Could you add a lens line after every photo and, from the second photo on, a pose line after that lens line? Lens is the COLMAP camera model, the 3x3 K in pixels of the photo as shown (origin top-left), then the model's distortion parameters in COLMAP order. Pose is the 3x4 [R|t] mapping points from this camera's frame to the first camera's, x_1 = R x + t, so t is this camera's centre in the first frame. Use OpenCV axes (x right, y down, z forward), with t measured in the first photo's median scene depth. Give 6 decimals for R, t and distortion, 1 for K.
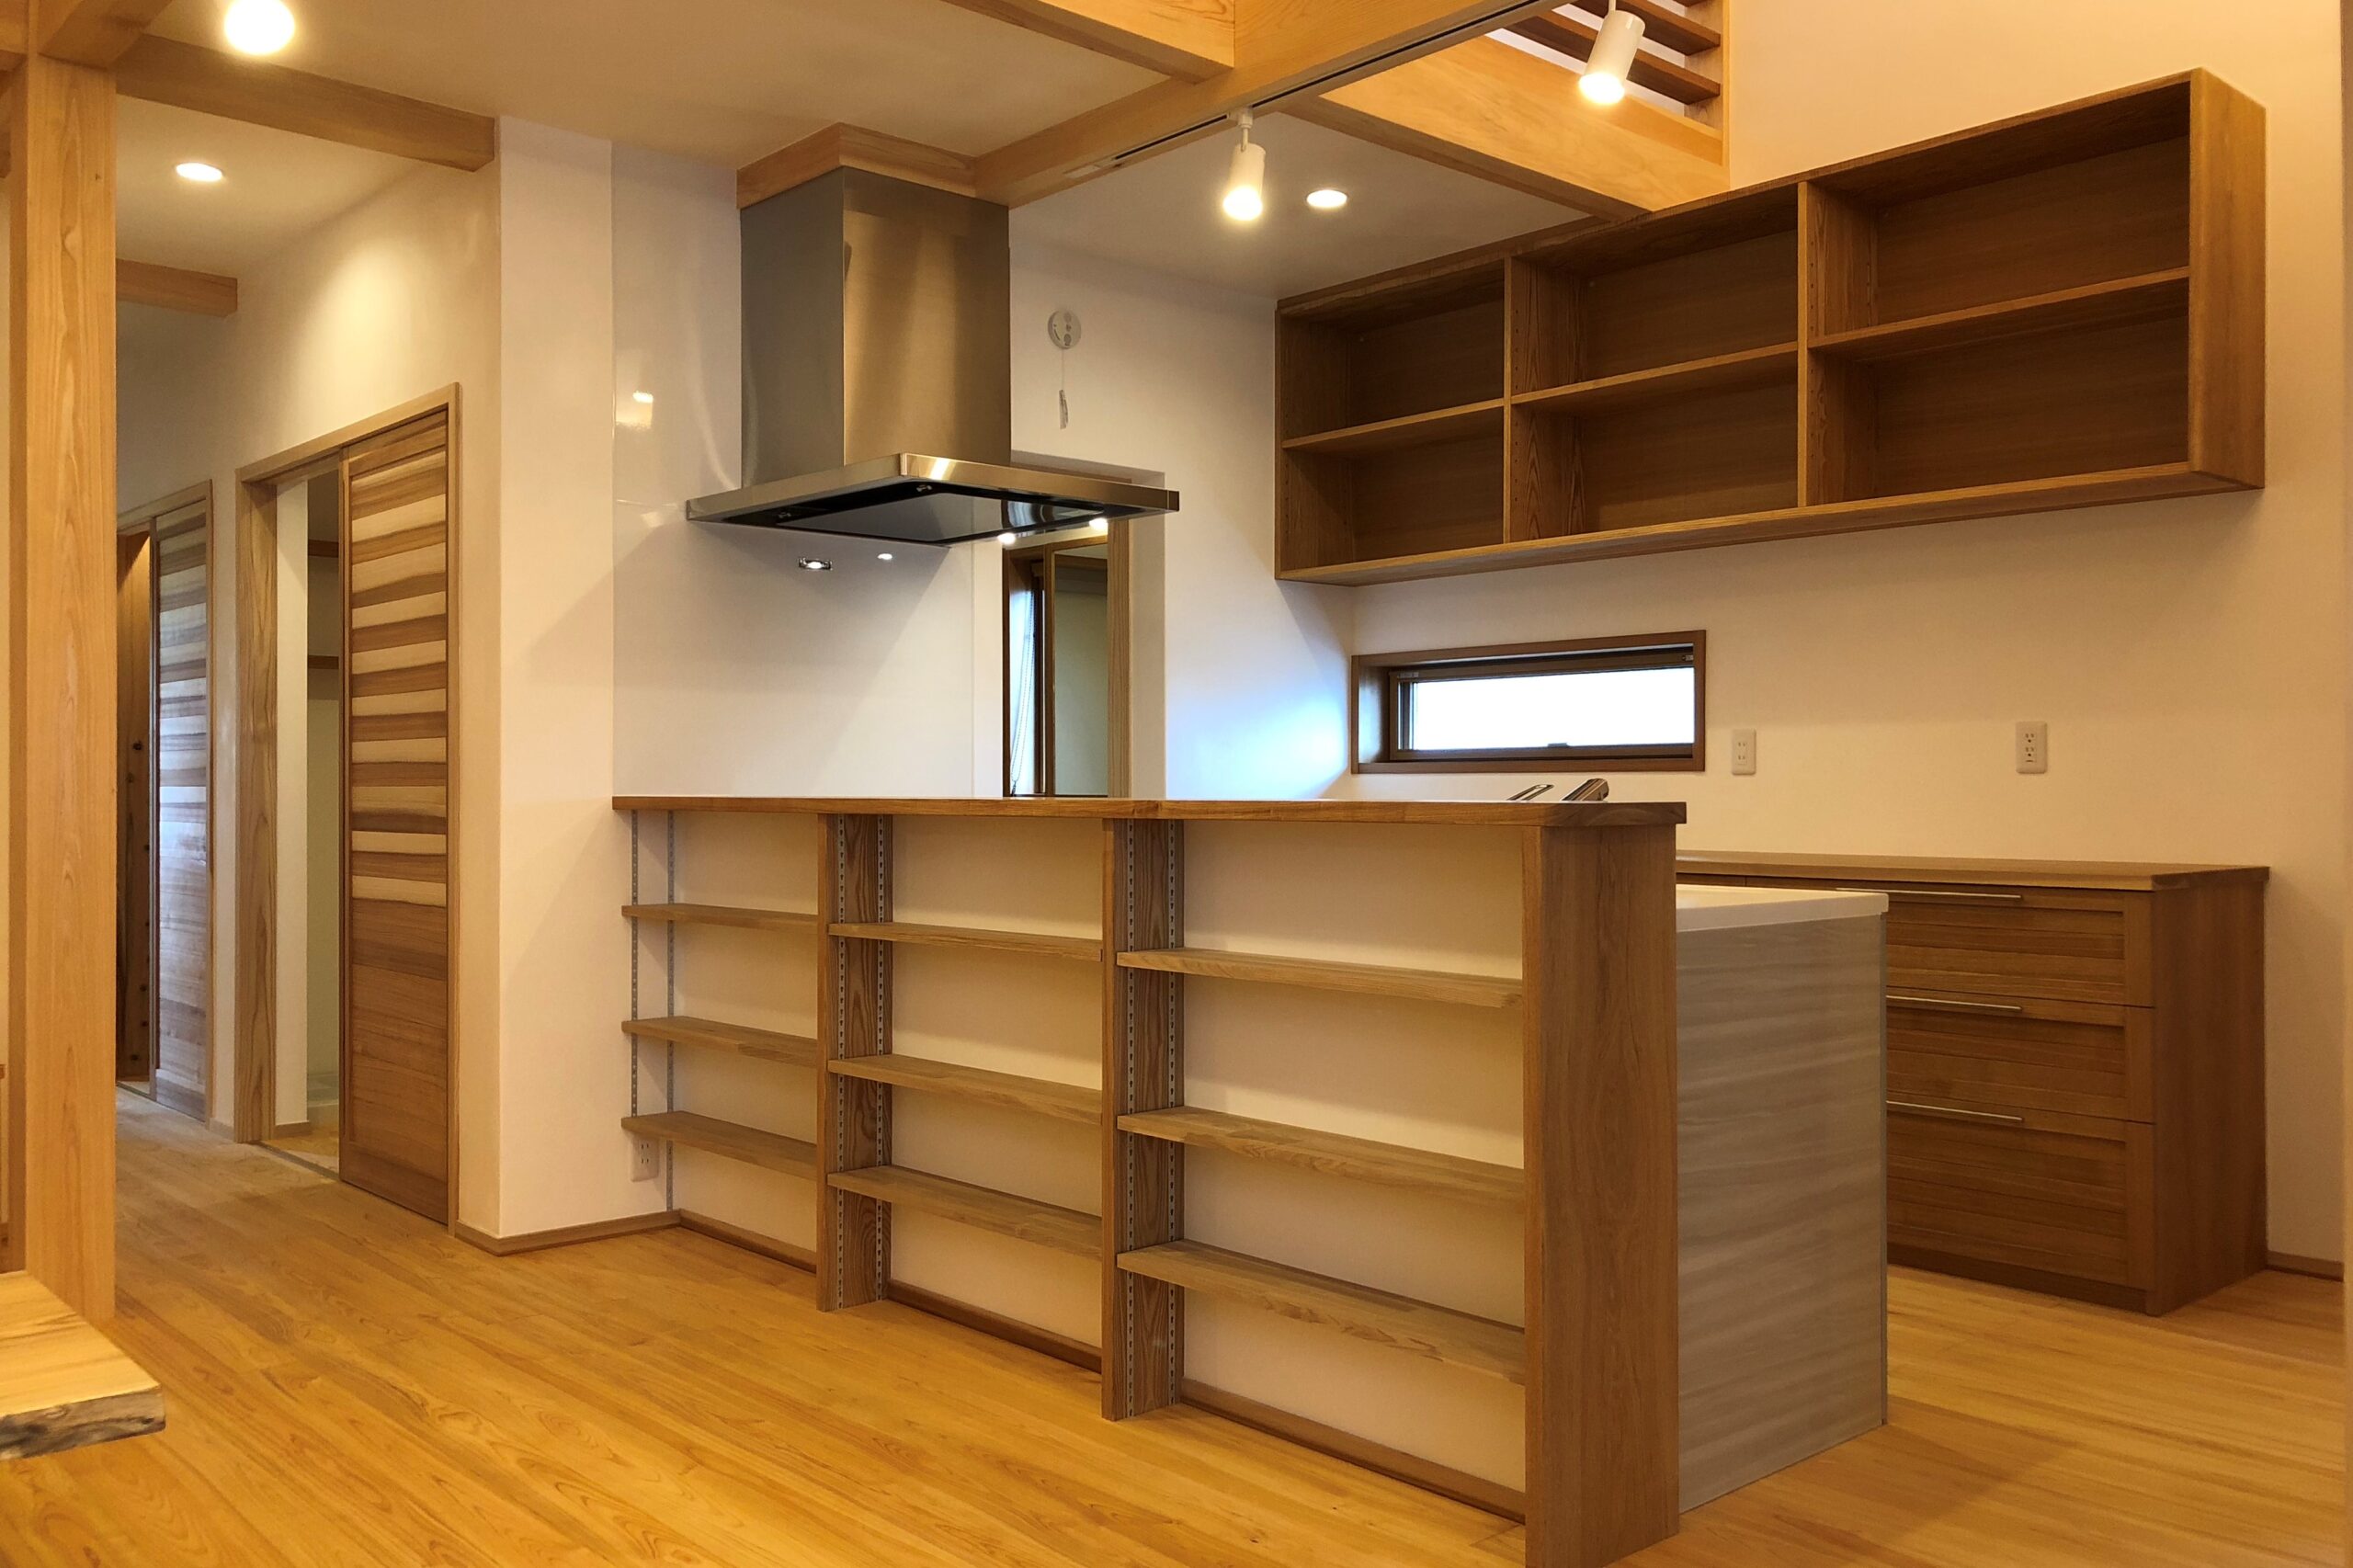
lens RADIAL K [[1938.4, 0, 1171.4], [0, 1938.4, 781.6], [0, 0, 1]] dist [0.025045, -0.005010]
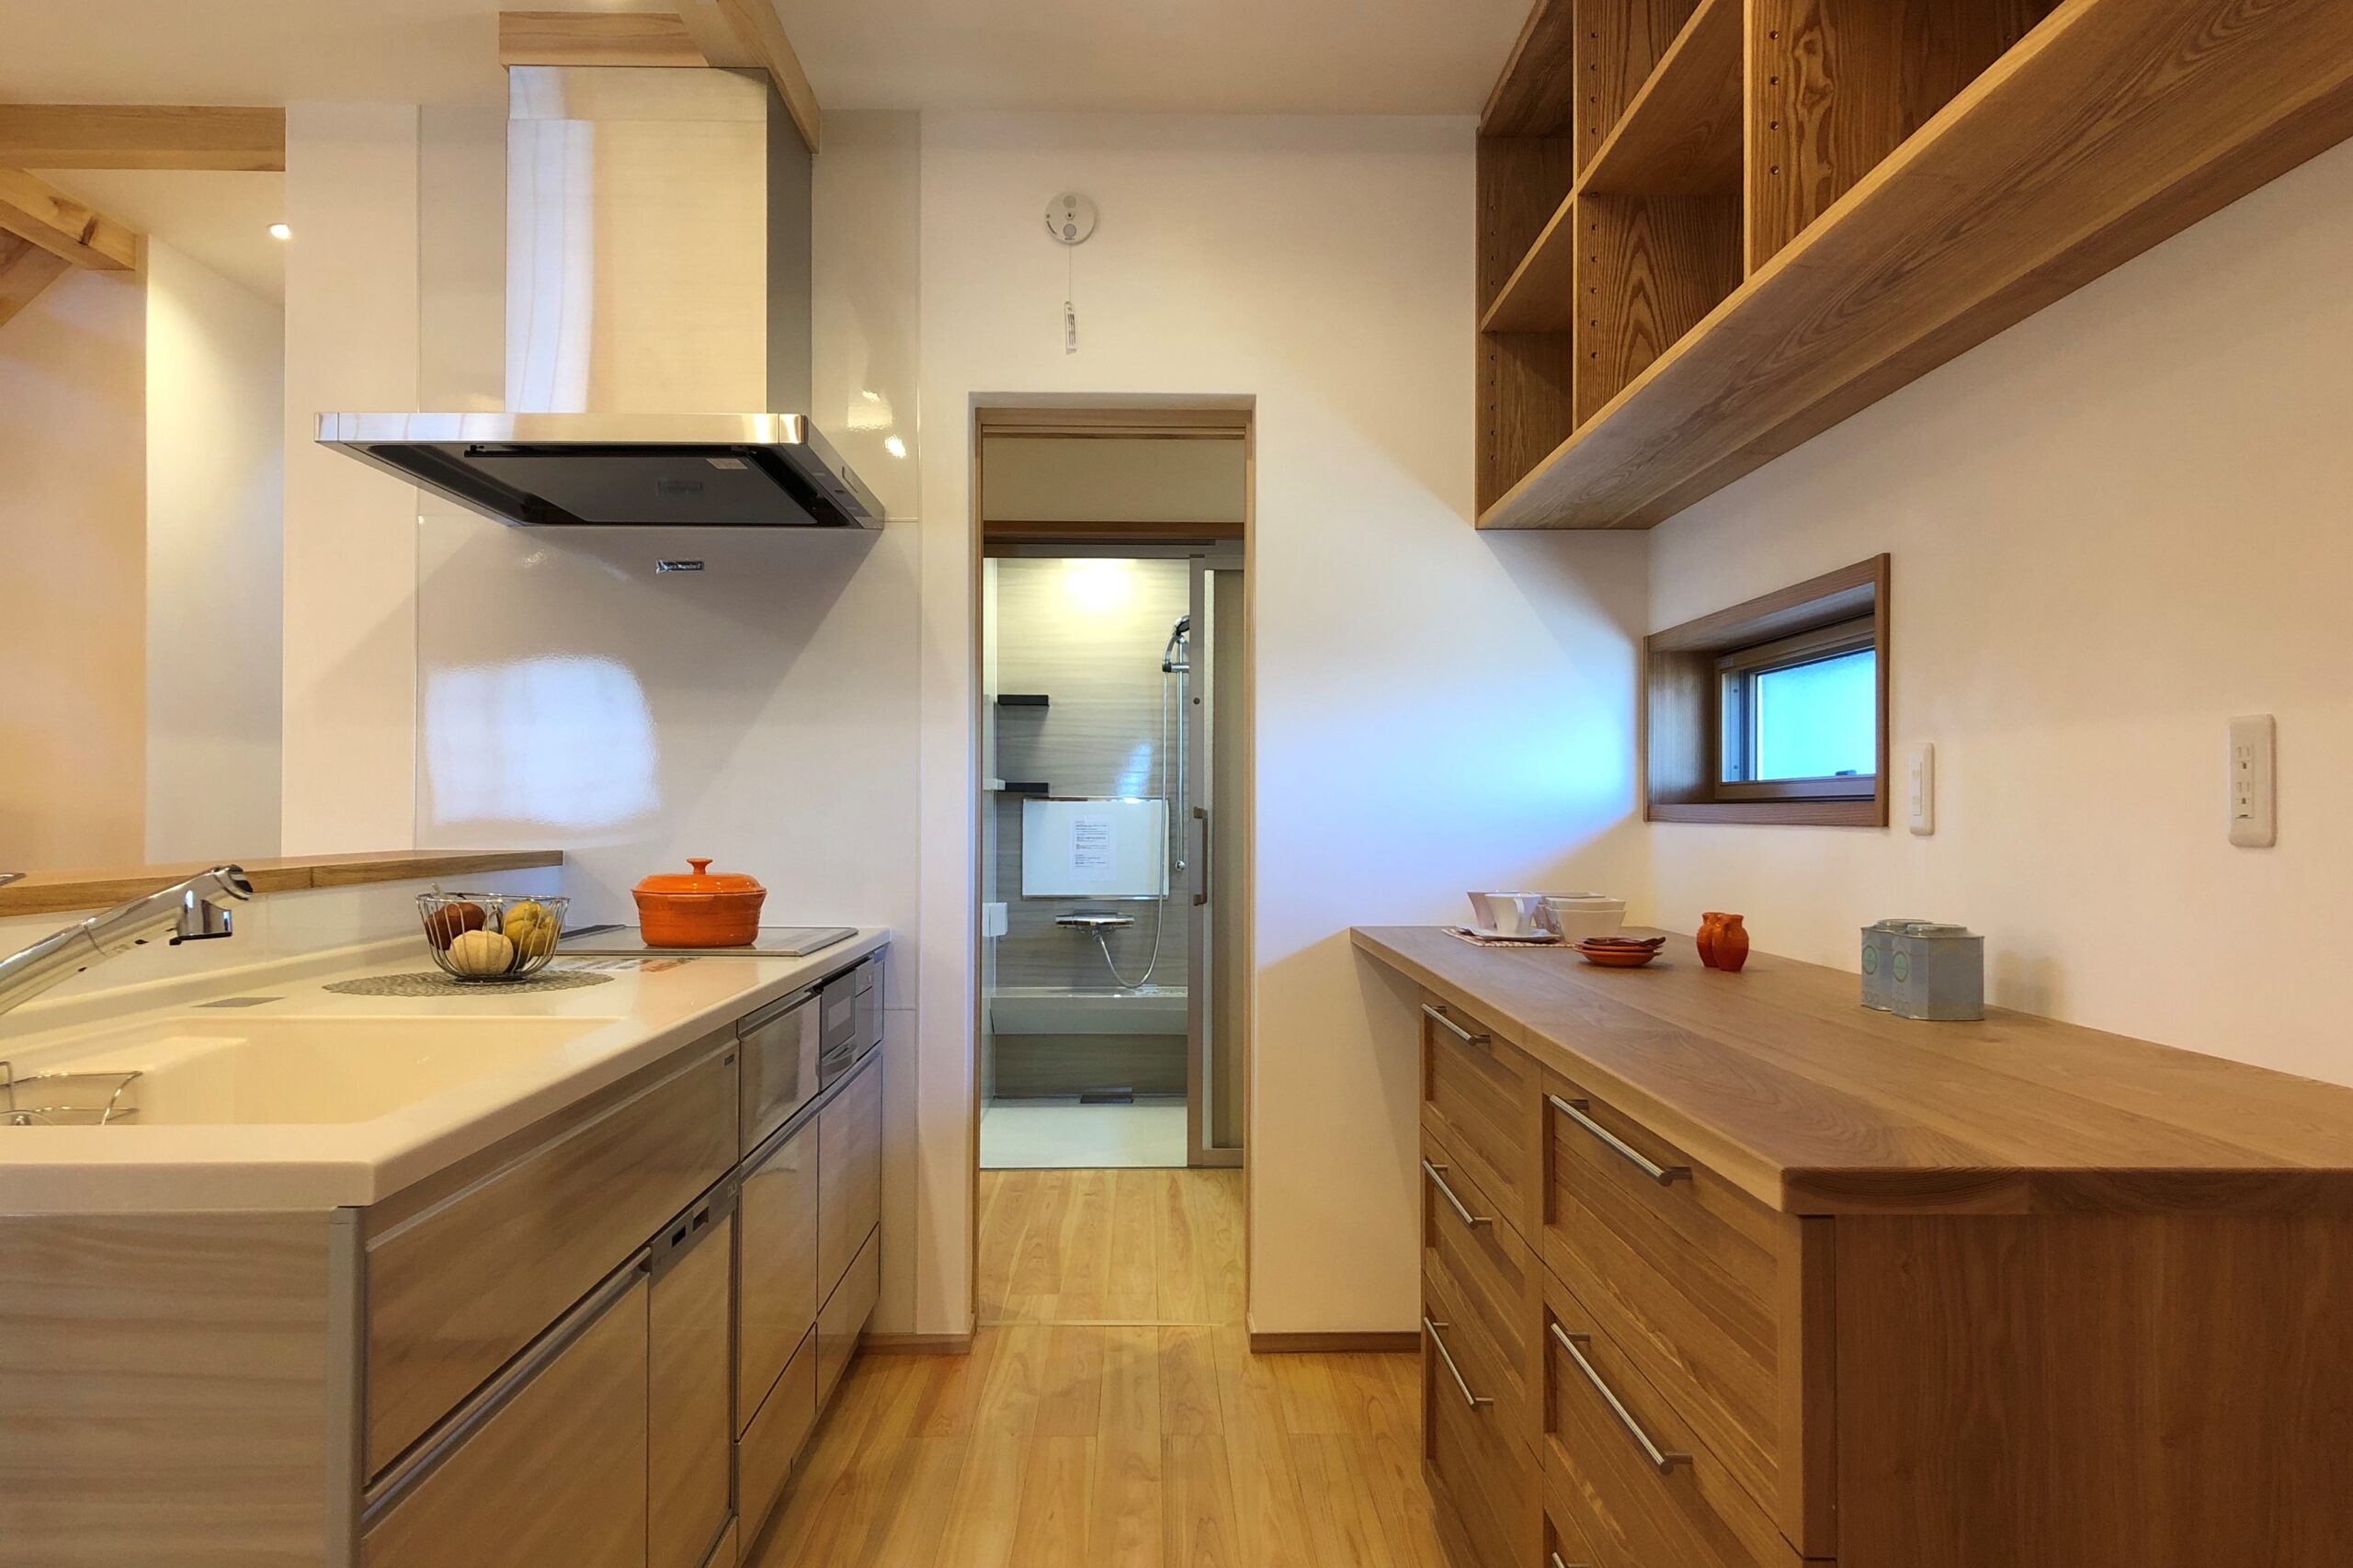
lens RADIAL K [[1938.4, 0, 1171.4], [0, 1938.4, 781.6], [0, 0, 1]] dist [0.025045, -0.005010]
pose [[0.754145, -0.007999, -0.656659, 0.499326], [0.001149, 0.999940, -0.010862, -0.012571], [0.656706, 0.007437, 0.754110, 0.516494]]
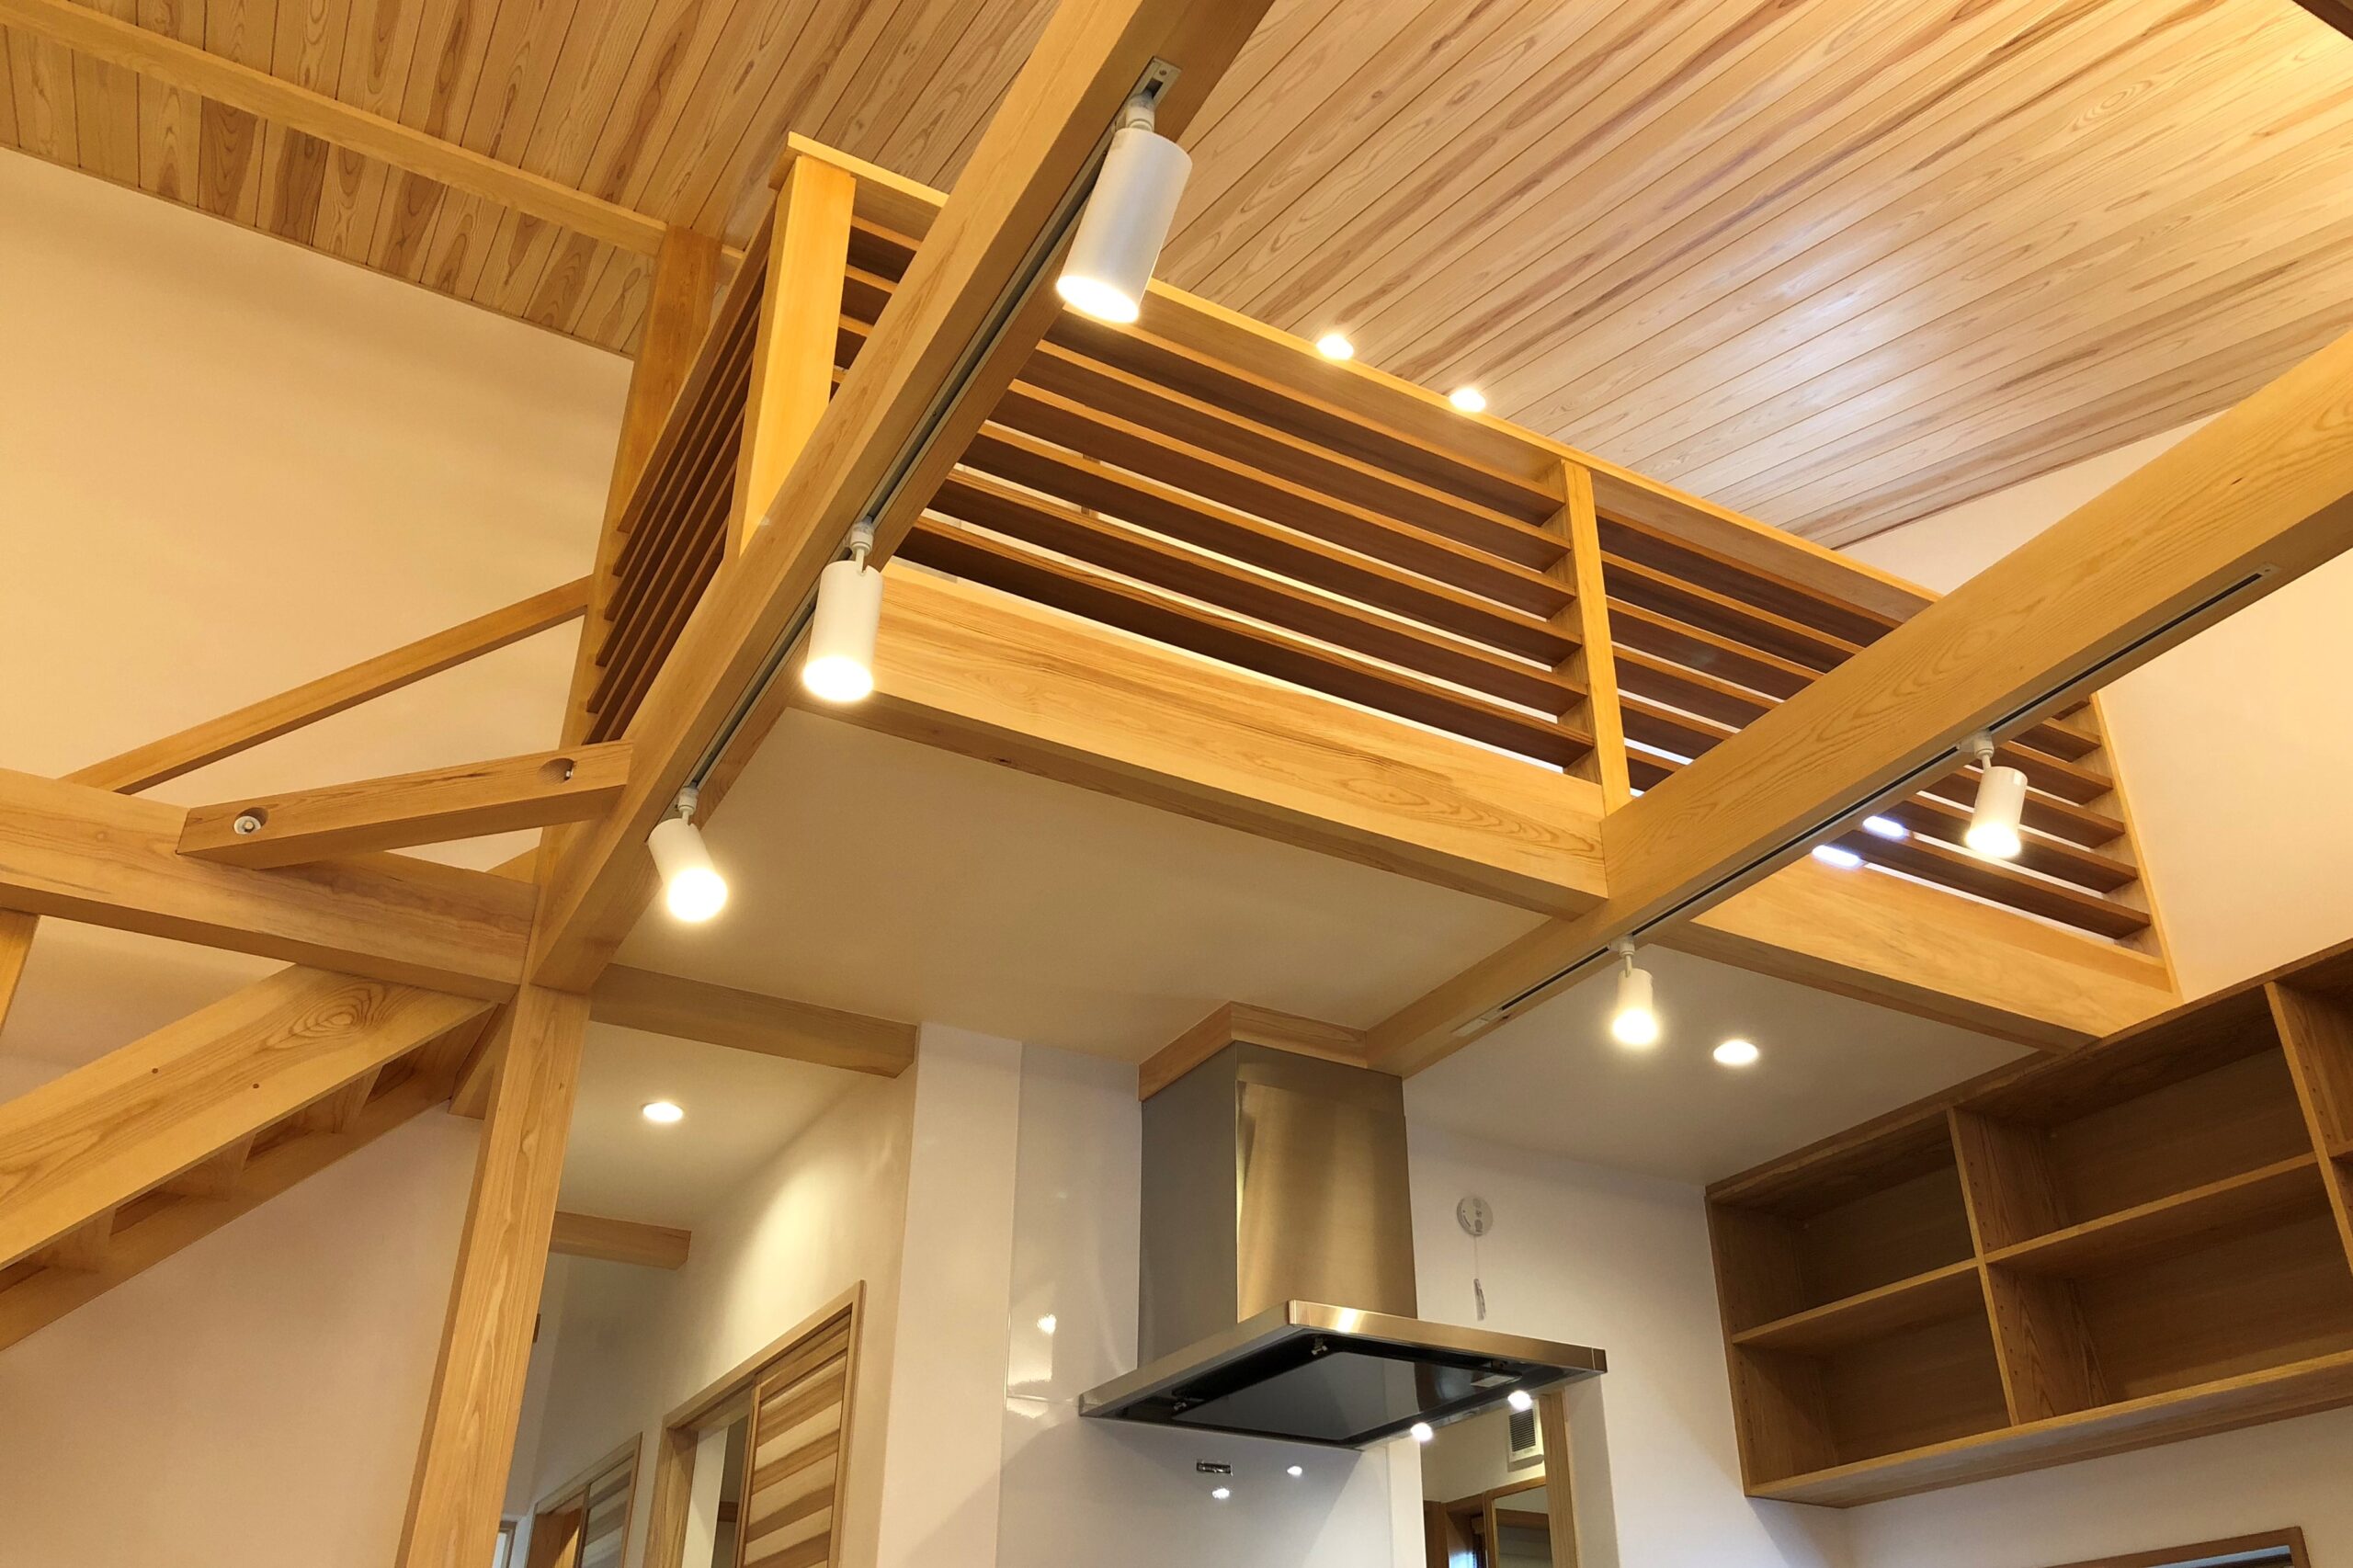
lens RADIAL K [[1938.4, 0, 1171.4], [0, 1938.4, 781.6], [0, 0, 1]] dist [0.025045, -0.005010]
pose [[0.973461, -0.109713, -0.200838, 0.016609], [-0.006259, 0.864500, -0.502593, 0.070070], [0.228766, 0.490512, 0.840871, 0.061981]]
